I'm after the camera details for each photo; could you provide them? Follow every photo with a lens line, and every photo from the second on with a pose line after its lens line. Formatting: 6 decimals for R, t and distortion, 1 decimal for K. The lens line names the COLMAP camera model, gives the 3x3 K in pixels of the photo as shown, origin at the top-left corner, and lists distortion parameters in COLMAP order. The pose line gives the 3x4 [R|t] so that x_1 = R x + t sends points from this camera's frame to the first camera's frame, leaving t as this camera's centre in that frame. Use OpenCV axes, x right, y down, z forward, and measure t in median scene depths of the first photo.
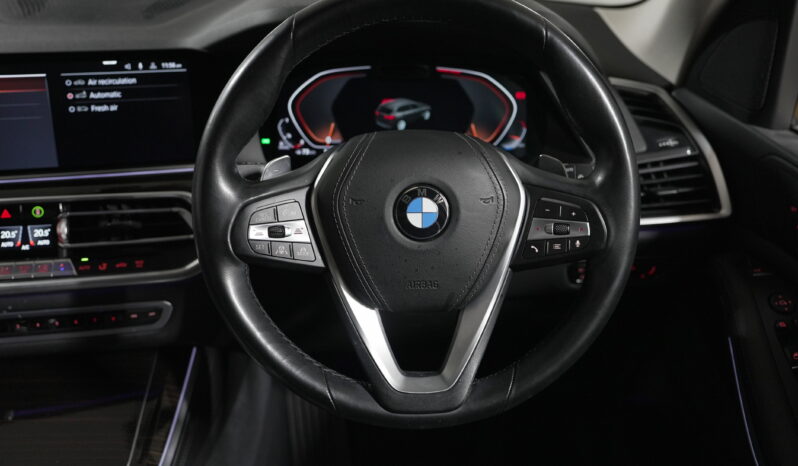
lens RADIAL K [[698.6, 0, 404.1], [0, 698.6, 226.6], [0, 0, 1]] dist [-0.028733, 0.055837]
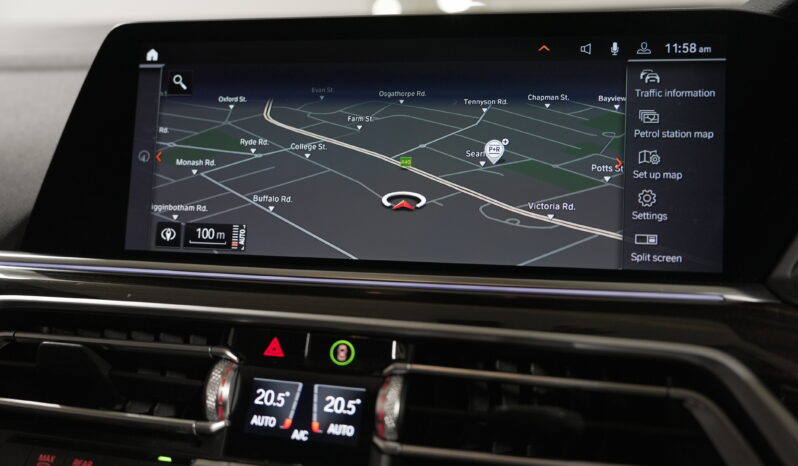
lens RADIAL K [[813.3, 0, 396.8], [0, 813.3, 224.4], [0, 0, 1]] dist [-0.037413, 0.000000]
pose [[0.912610, 0.052458, -0.405452, -0.304371], [-0.167976, 0.952271, -0.254882, 0.023677], [0.372730, 0.300714, 0.877863, 0.564164]]
